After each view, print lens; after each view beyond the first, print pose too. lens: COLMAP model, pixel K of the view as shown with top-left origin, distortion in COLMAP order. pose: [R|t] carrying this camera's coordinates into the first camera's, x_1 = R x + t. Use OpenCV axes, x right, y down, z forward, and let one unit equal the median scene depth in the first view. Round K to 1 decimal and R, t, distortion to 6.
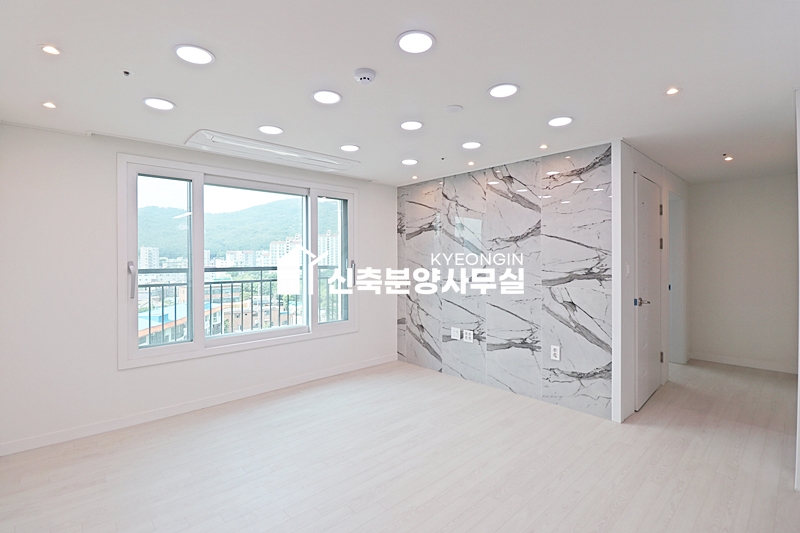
lens RADIAL K [[380.3, 0, 395.3], [0, 380.3, 256.3], [0, 0, 1]] dist [-0.003843, -0.010826]
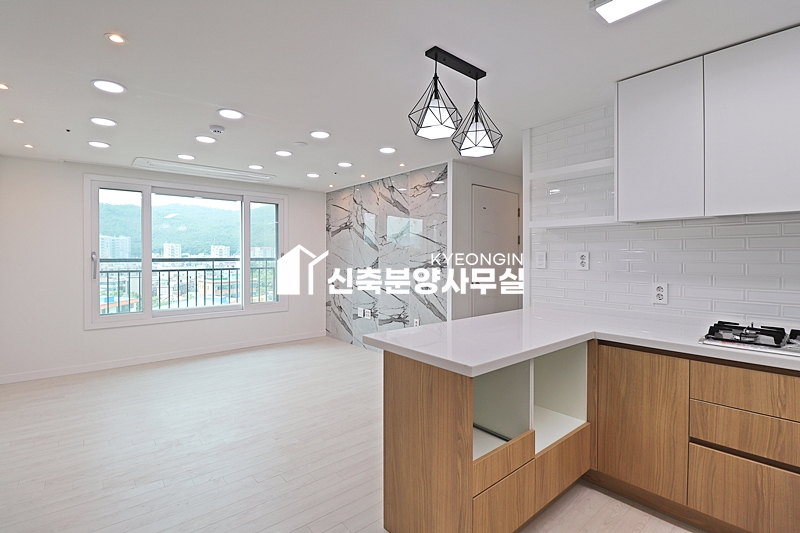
lens RADIAL K [[380.3, 0, 393.1], [0, 380.3, 258.5], [0, 0, 1]] dist [-0.003843, -0.010826]
pose [[0.999026, 0.003786, -0.043958, 0.350439], [-0.003164, 0.999894, 0.014203, 0.010673], [0.044007, -0.014050, 0.998932, -0.253679]]
